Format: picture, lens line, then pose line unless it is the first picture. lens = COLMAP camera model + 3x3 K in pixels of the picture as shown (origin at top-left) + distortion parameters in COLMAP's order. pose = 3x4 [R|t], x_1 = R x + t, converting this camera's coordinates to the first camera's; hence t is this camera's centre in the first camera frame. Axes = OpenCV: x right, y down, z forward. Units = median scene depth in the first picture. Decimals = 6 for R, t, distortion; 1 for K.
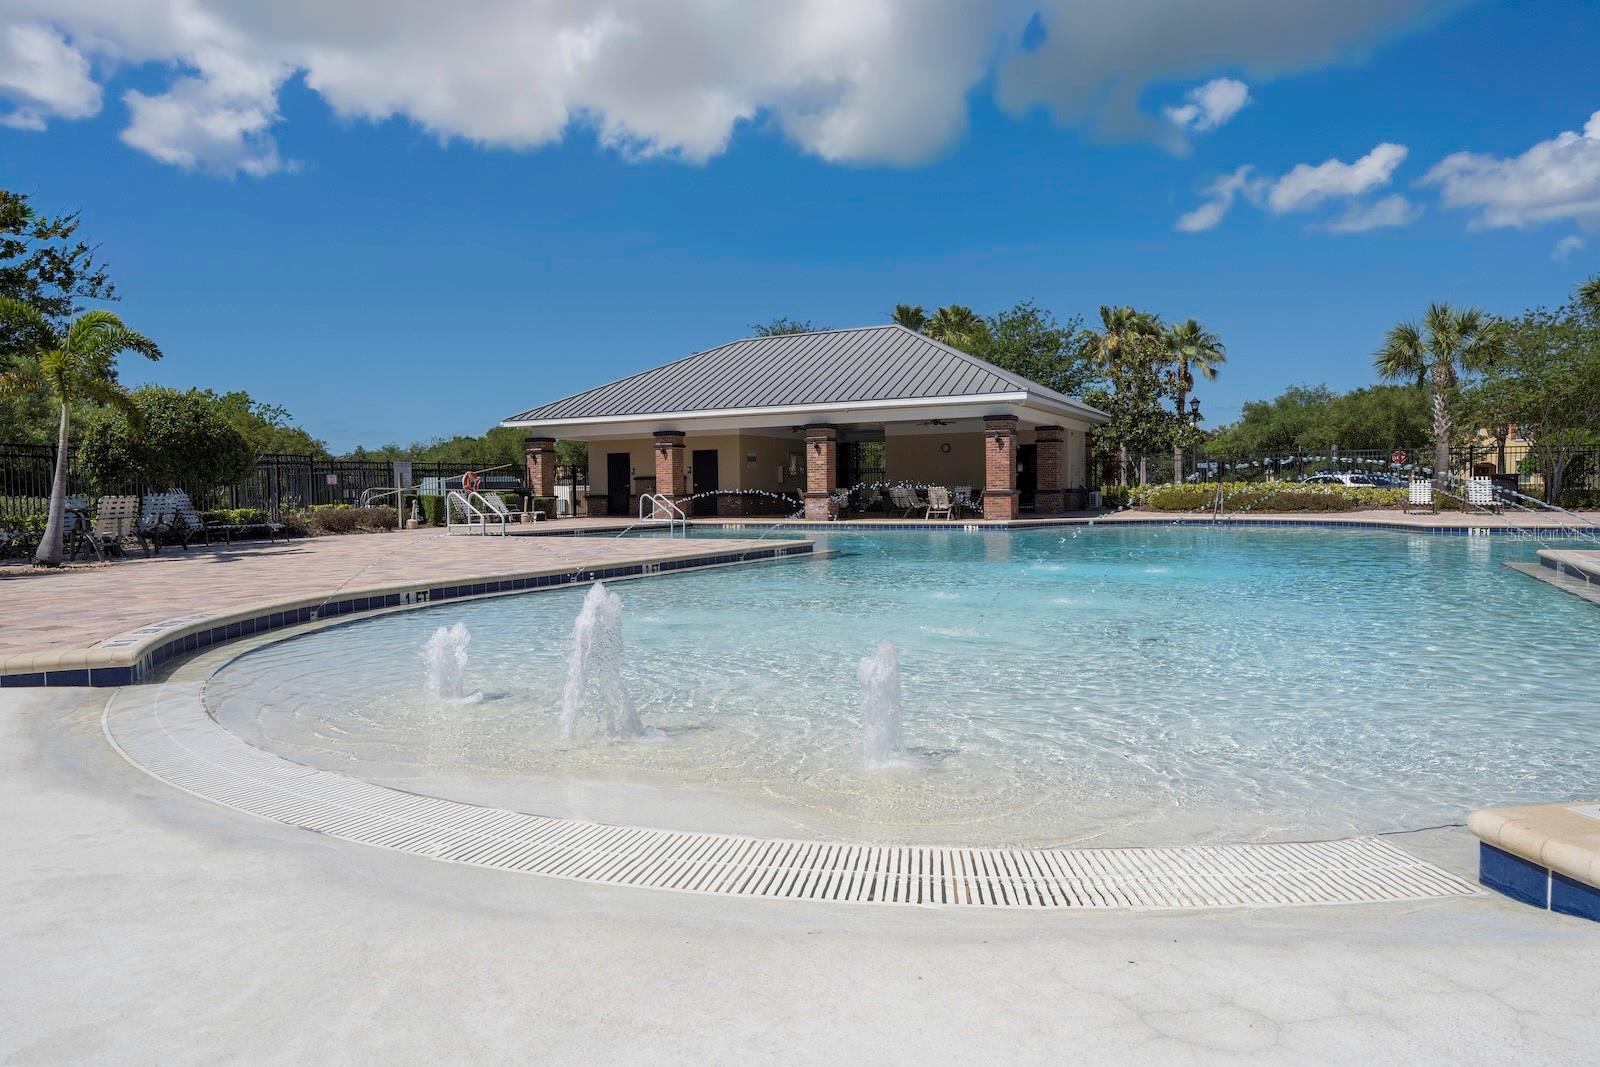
lens RADIAL K [[980.6, 0, 800.0], [0, 980.6, 533.5], [0, 0, 1]] dist [-0.022588, 0.002590]
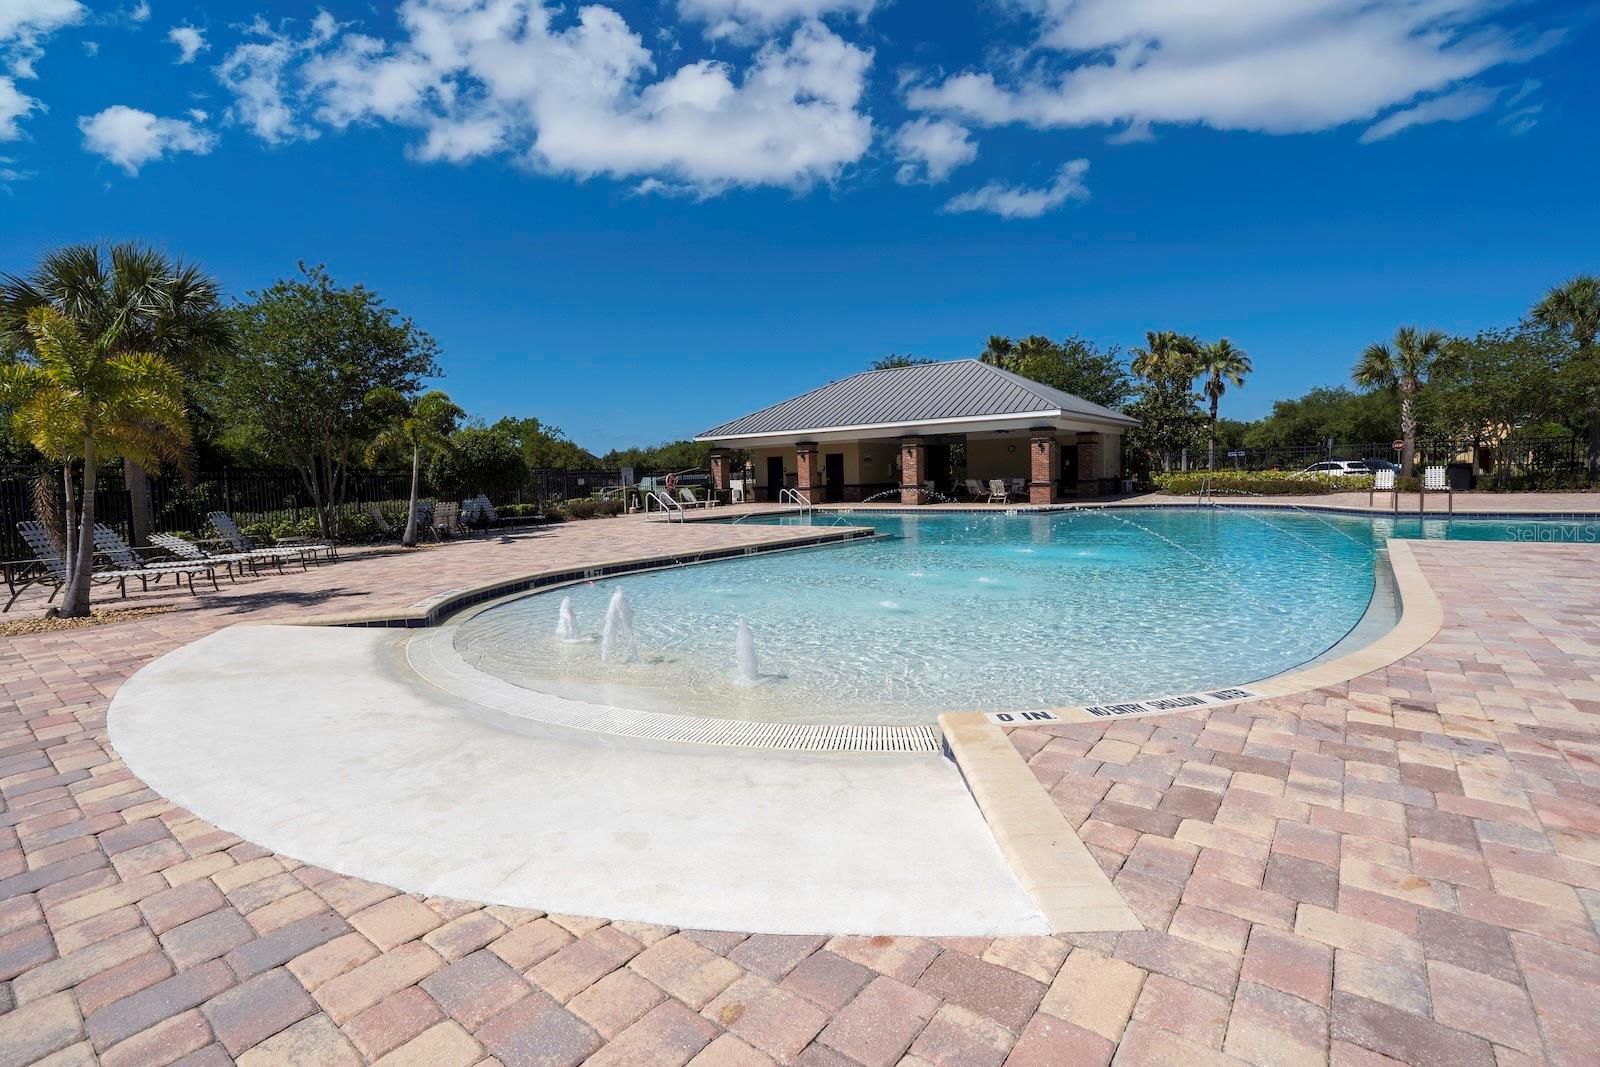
lens RADIAL K [[731.0, 0, 800.0], [0, 731.0, 533.5], [0, 0, 1]] dist [-0.064118, 0.000044]
pose [[0.984045, -0.002891, -0.177895, 0.044807], [0.009551, 0.999285, 0.036588, -0.011294], [0.177662, -0.037703, 0.983369, -0.040698]]
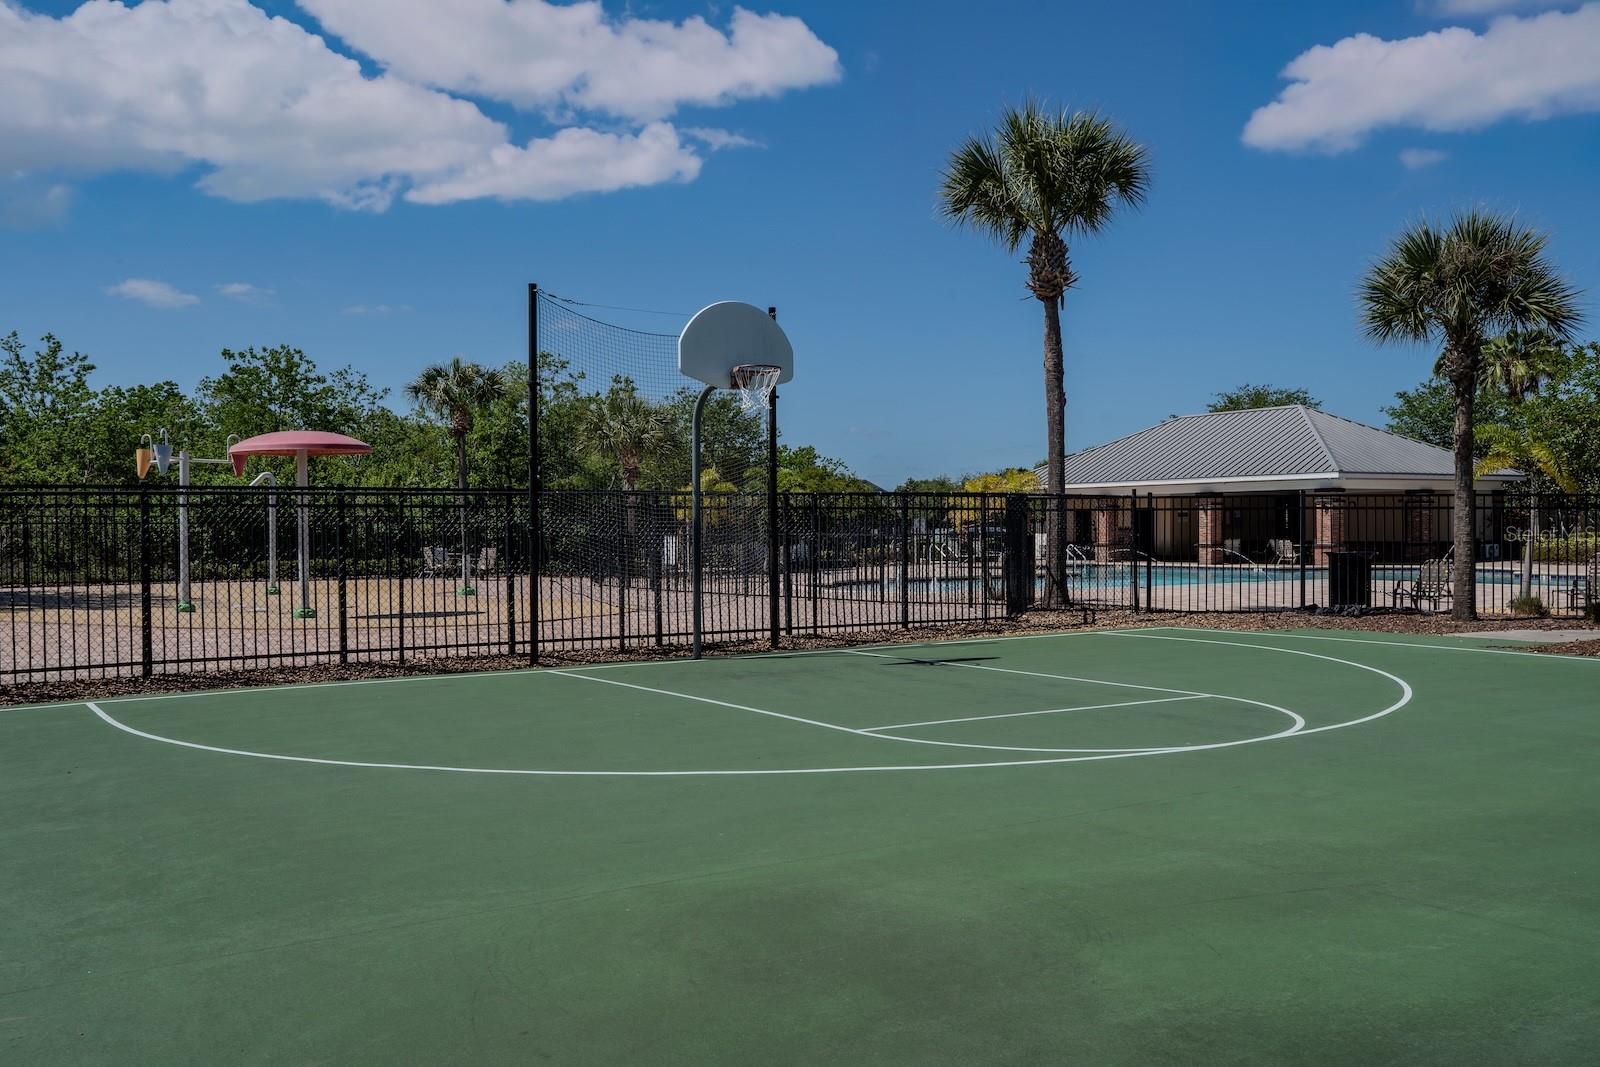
lens RADIAL K [[1384.5, 0, 800.0], [0, 1384.5, 533.5], [0, 0, 1]] dist [0.010942, 0.009707]
pose [[0.873612, 0.003488, -0.486610, 0.421789], [-0.020230, 0.999370, -0.029156, 0.009704], [0.486202, 0.035316, 0.873133, -0.851558]]
